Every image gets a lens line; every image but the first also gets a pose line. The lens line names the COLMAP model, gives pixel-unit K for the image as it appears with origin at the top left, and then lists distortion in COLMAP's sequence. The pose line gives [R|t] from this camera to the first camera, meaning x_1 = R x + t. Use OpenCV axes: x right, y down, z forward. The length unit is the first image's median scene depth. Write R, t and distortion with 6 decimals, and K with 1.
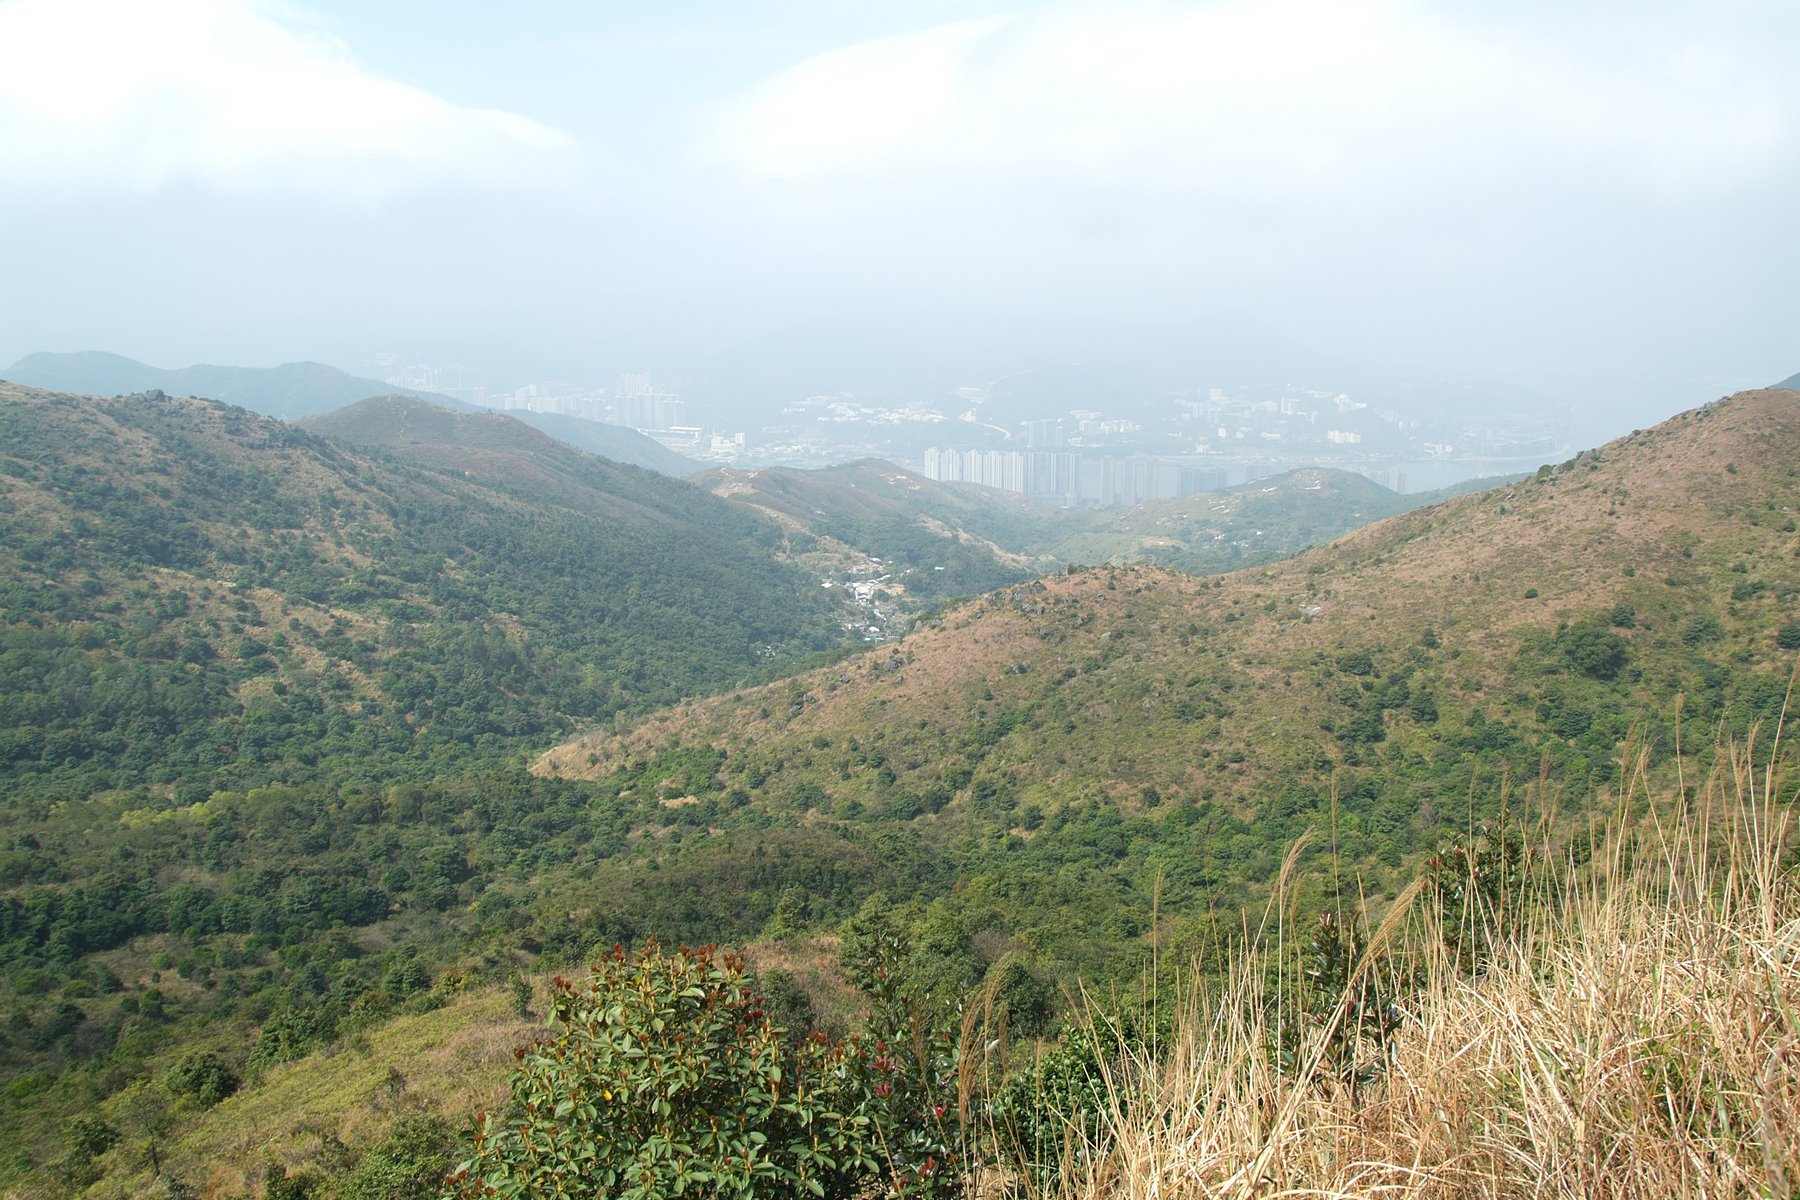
lens RADIAL K [[1462.4, 0, 855.5], [0, 1462.4, 598.0], [0, 0, 1]] dist [-0.127380, 0.131802]
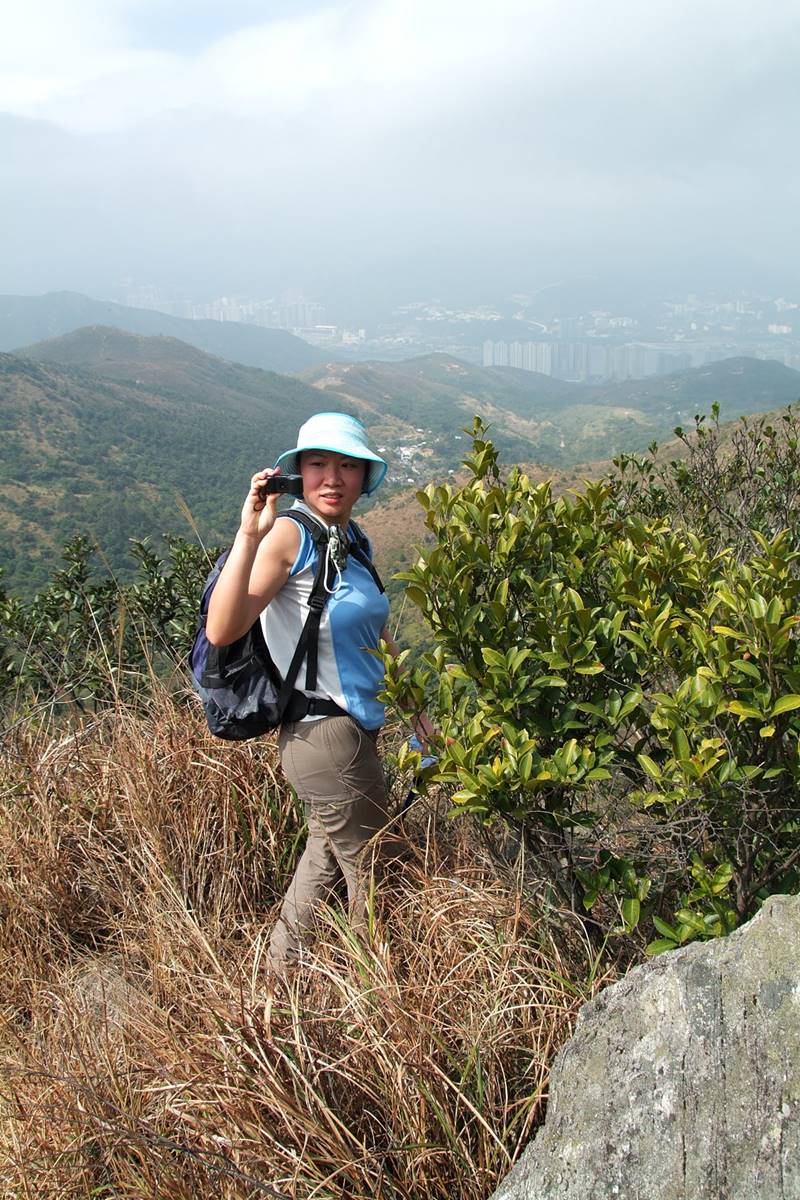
lens RADIAL K [[974.9, 0, 409.3], [0, 974.9, 603.9], [0, 0, 1]] dist [-0.127380, 0.131802]
pose [[0.997122, 0.006574, -0.075528, 0.113434], [0.007346, 0.983167, 0.182563, -0.047404], [0.075457, -0.182592, 0.980289, -0.009463]]
